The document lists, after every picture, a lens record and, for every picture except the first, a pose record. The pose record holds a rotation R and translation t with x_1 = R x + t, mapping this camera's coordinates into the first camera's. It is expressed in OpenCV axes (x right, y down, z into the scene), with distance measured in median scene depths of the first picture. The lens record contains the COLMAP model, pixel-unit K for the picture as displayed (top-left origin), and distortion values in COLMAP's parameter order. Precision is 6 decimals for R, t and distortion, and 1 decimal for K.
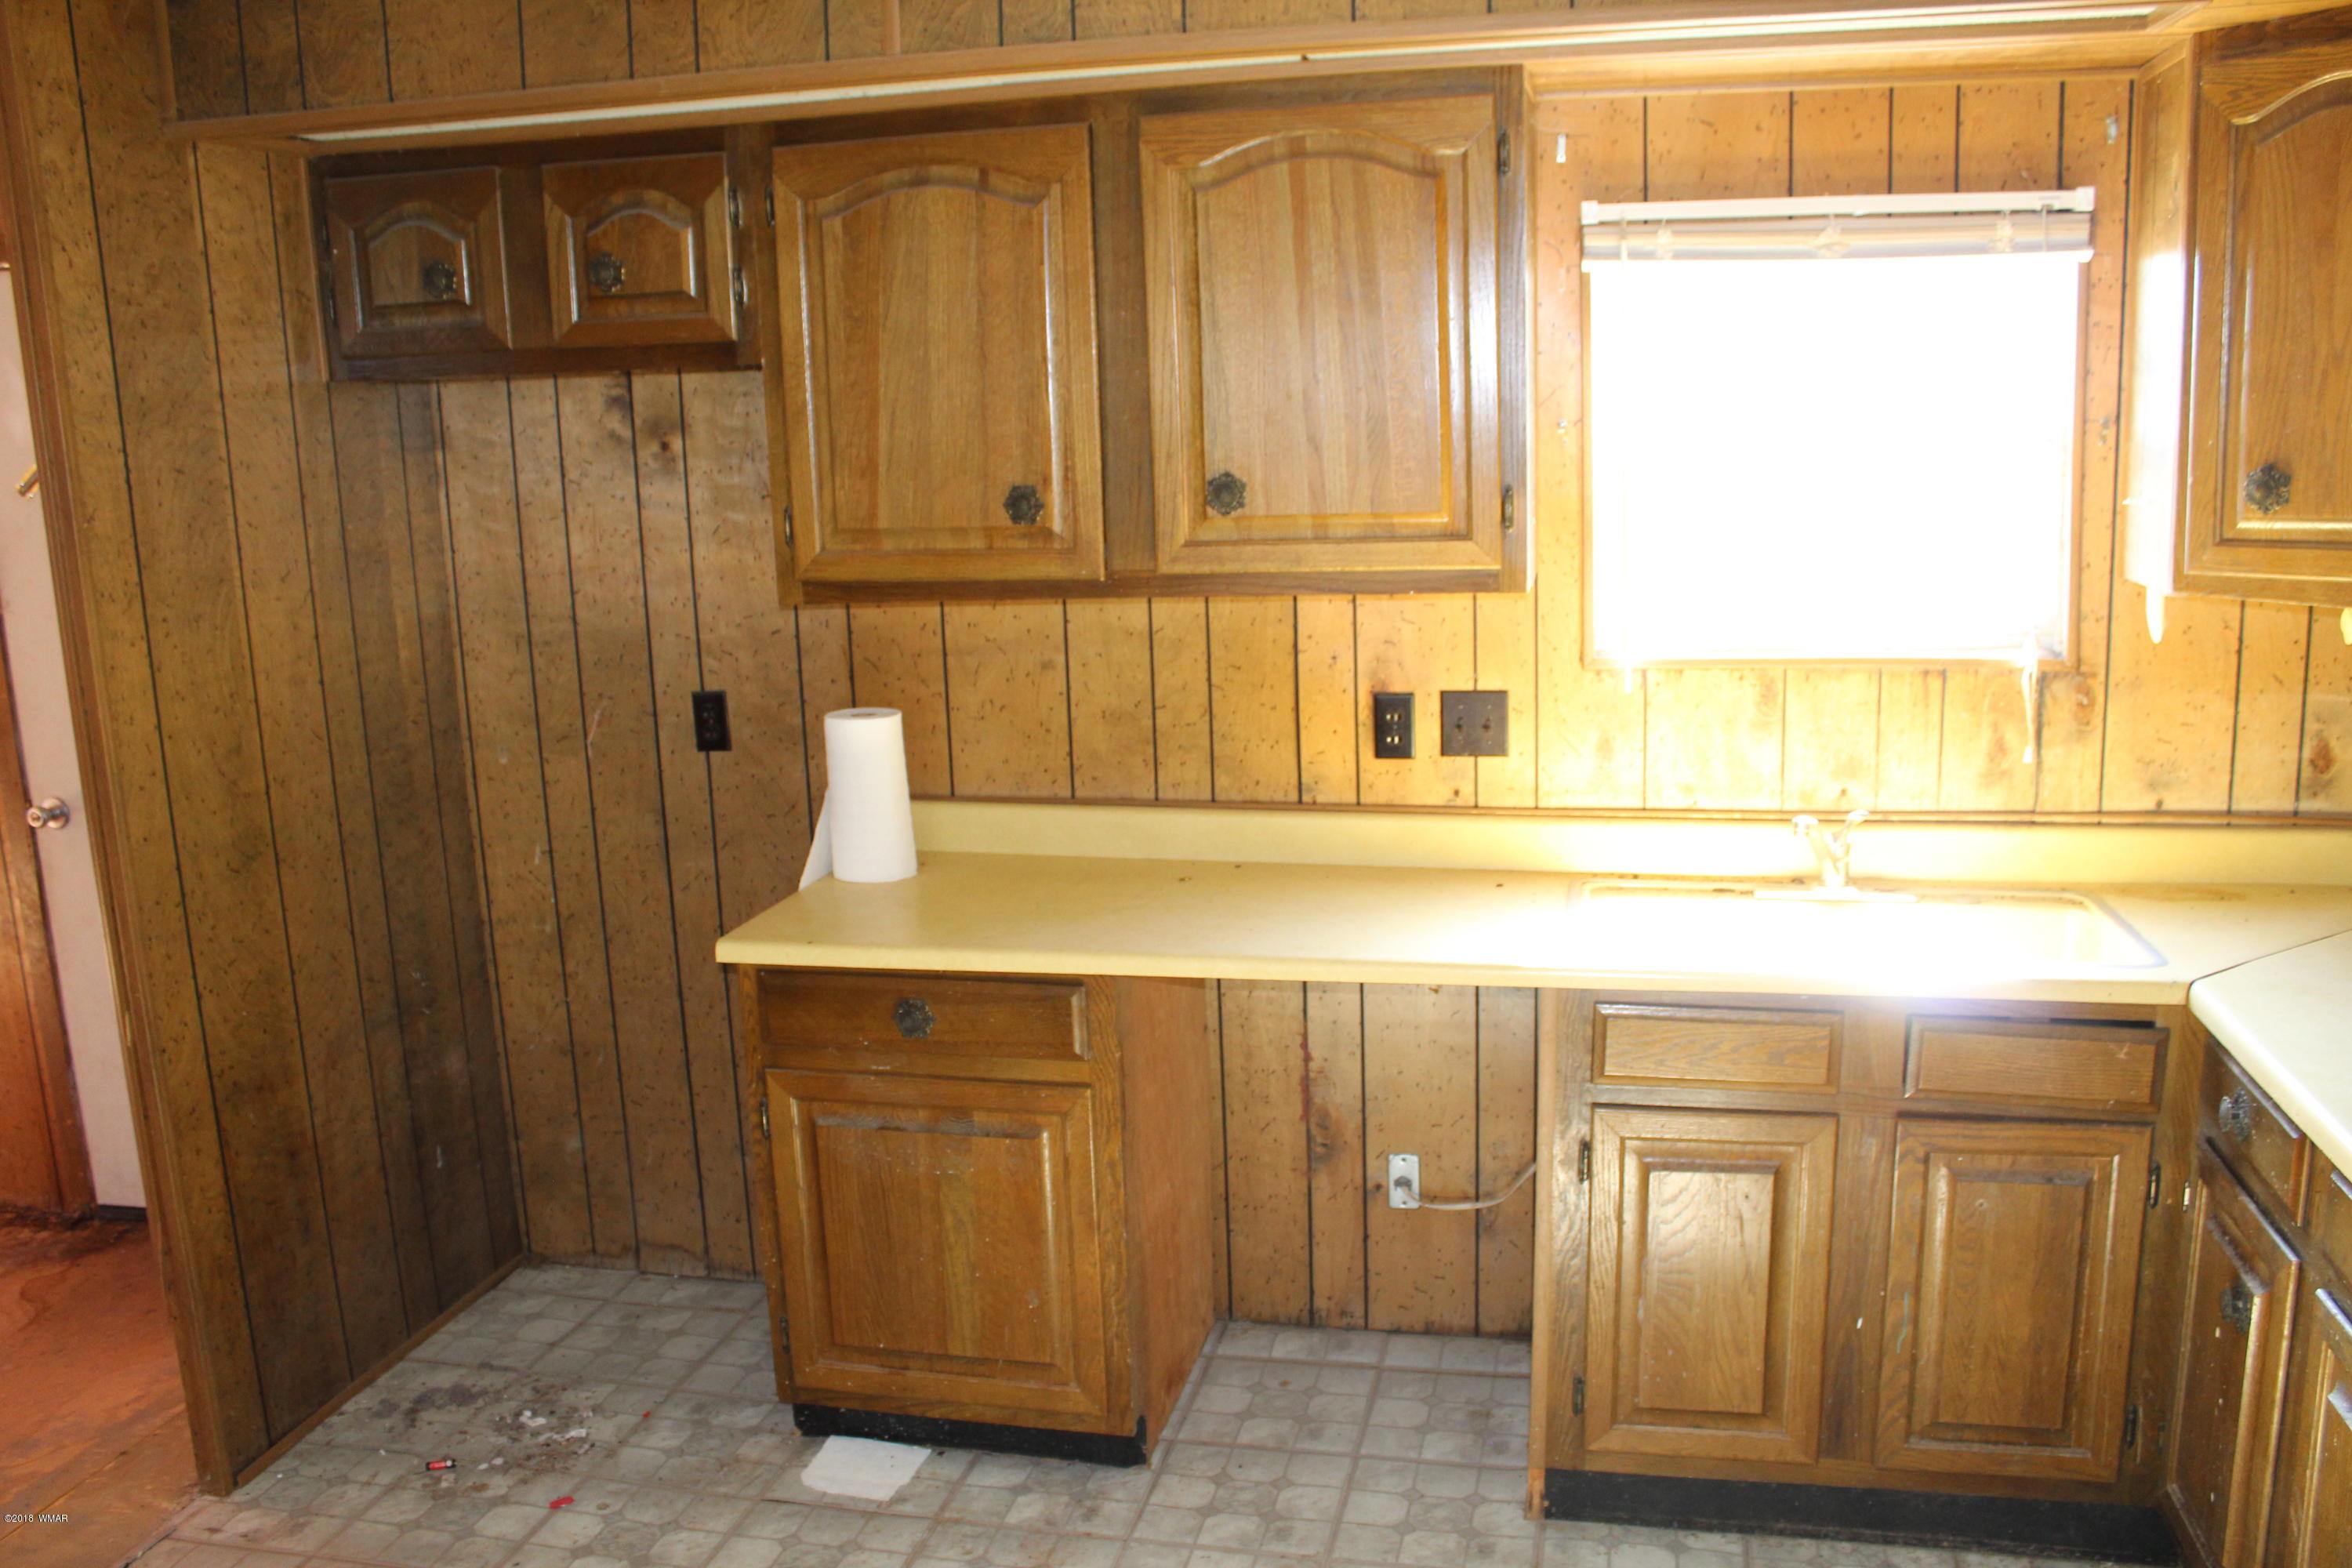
lens RADIAL K [[1964.0, 0, 1160.0], [0, 1964.0, 791.7], [0, 0, 1]] dist [-0.166945, 0.149765]
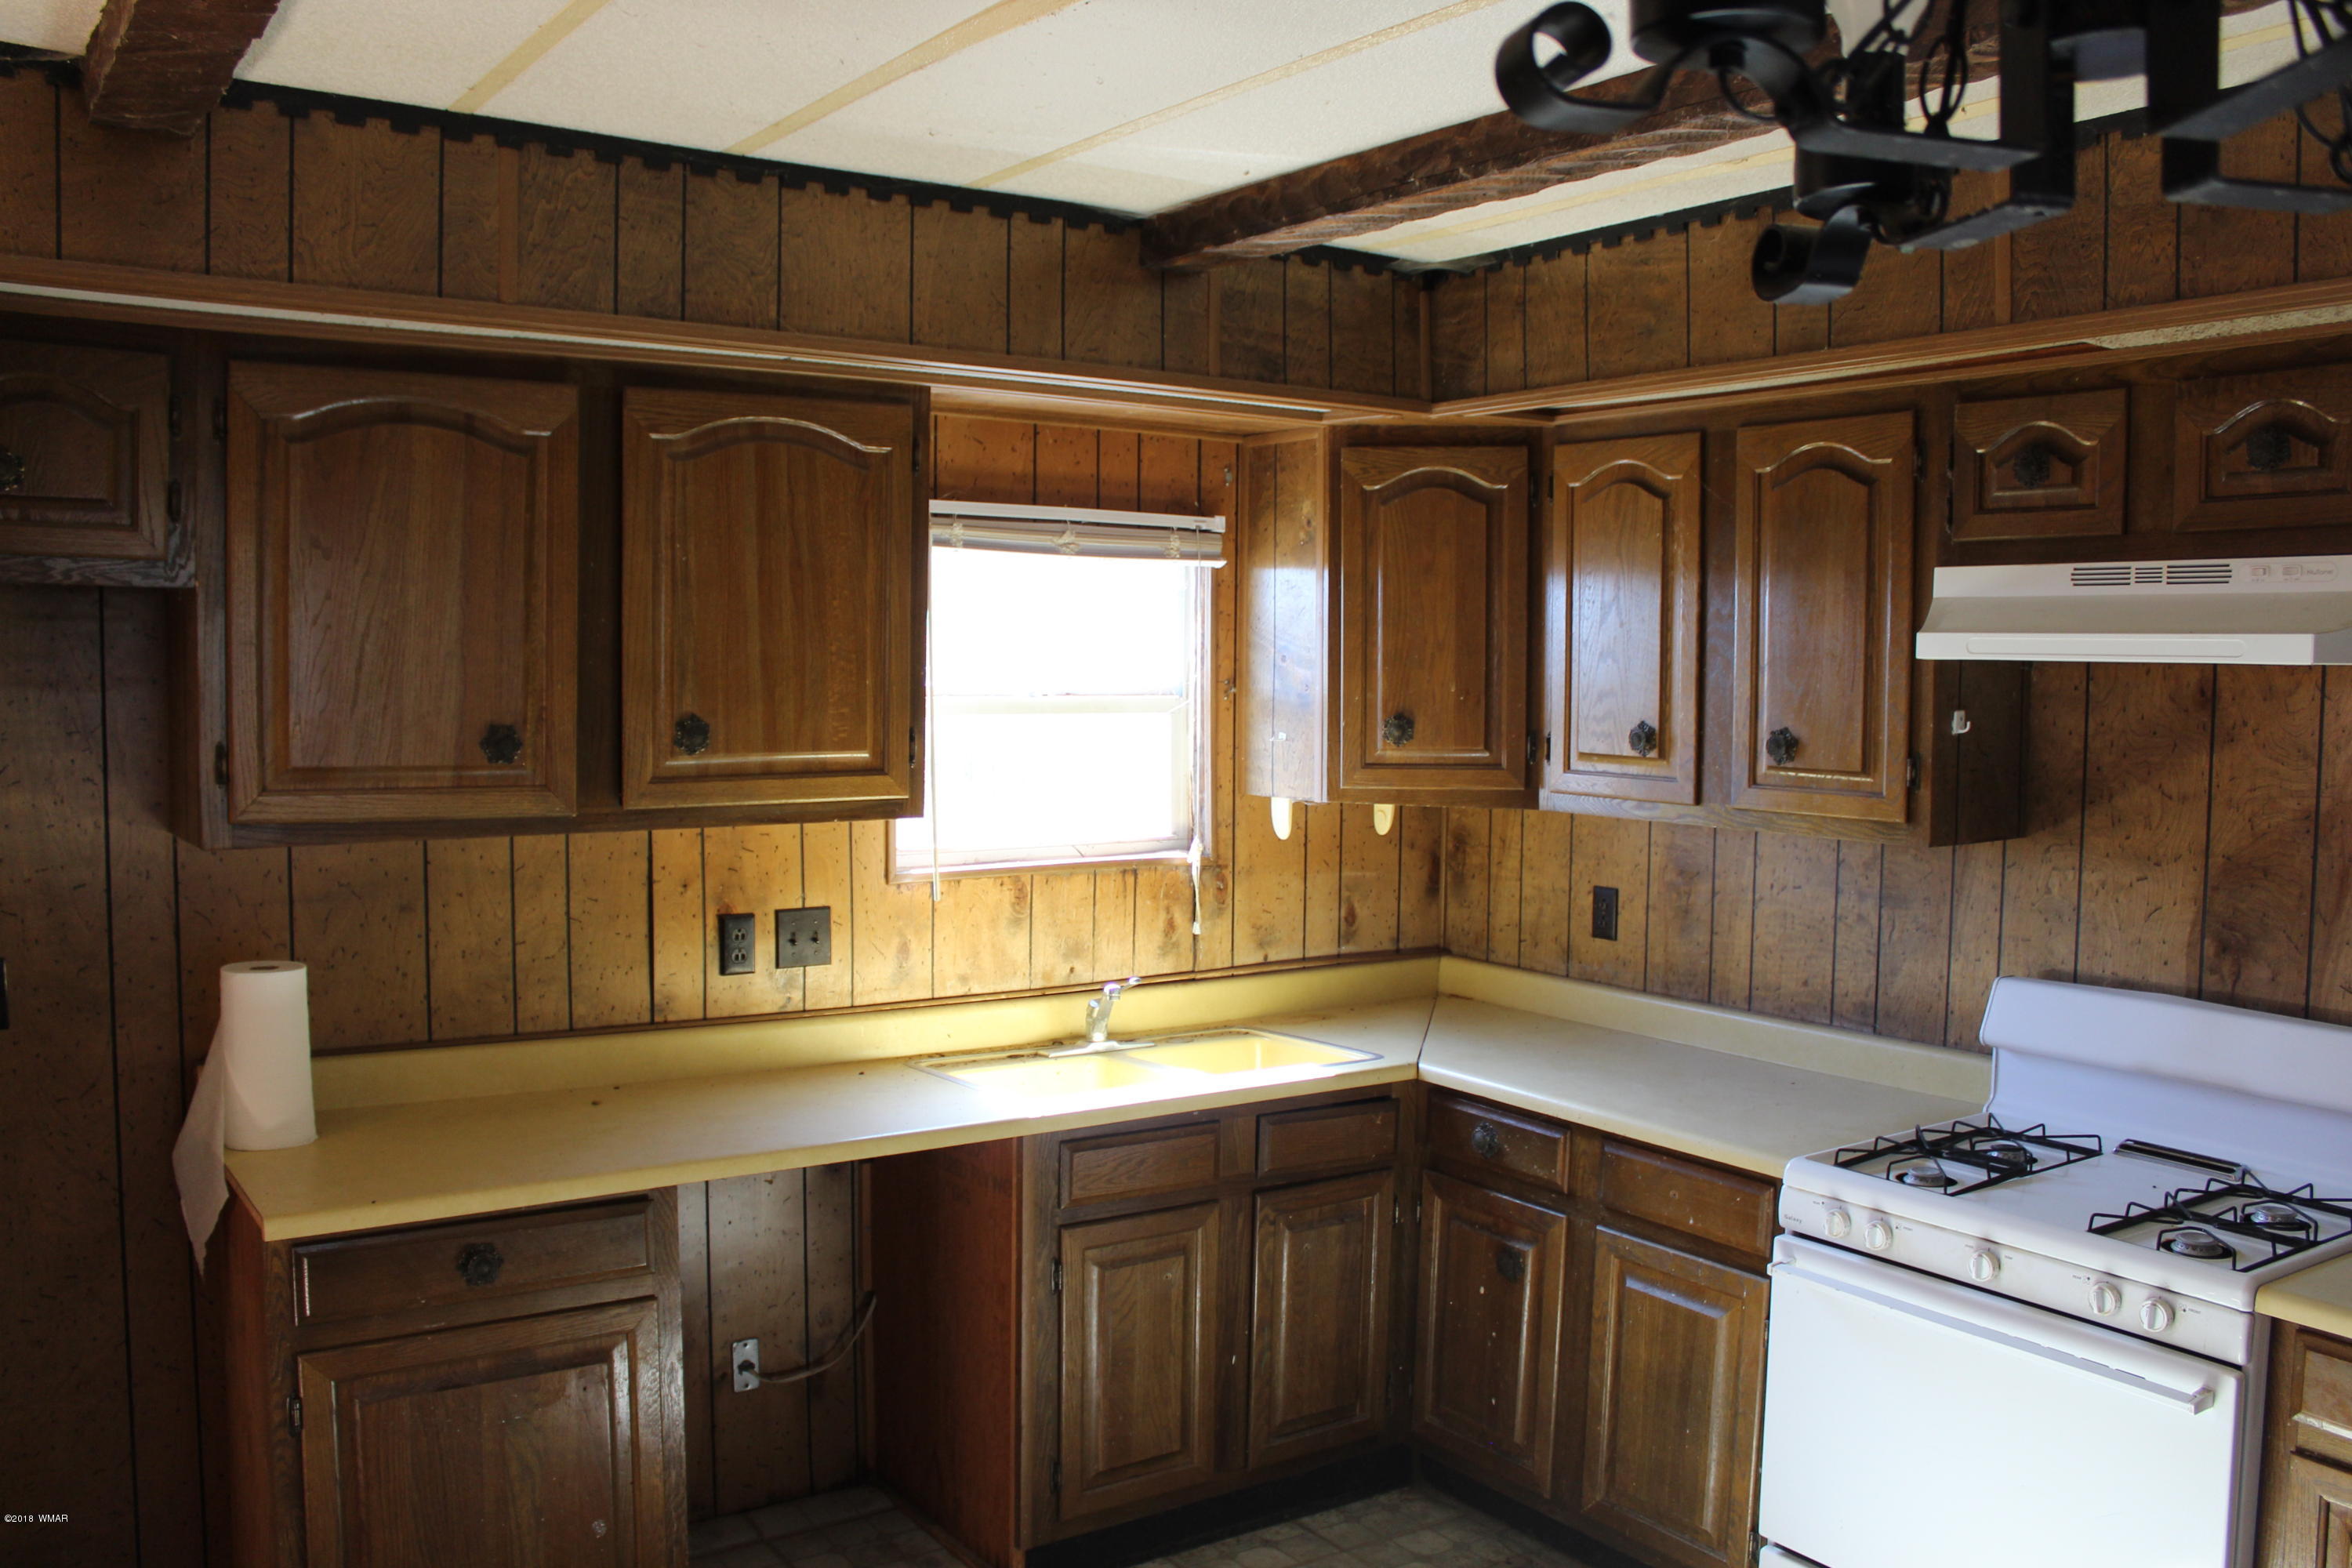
lens RADIAL K [[1964.0, 0, 1160.0], [0, 1964.0, 791.7], [0, 0, 1]] dist [-0.166945, 0.149765]
pose [[0.681501, -0.010503, 0.731742, -0.566468], [0.106804, 0.990618, -0.085253, 0.000345], [-0.723982, 0.136253, 0.676229, 0.076444]]
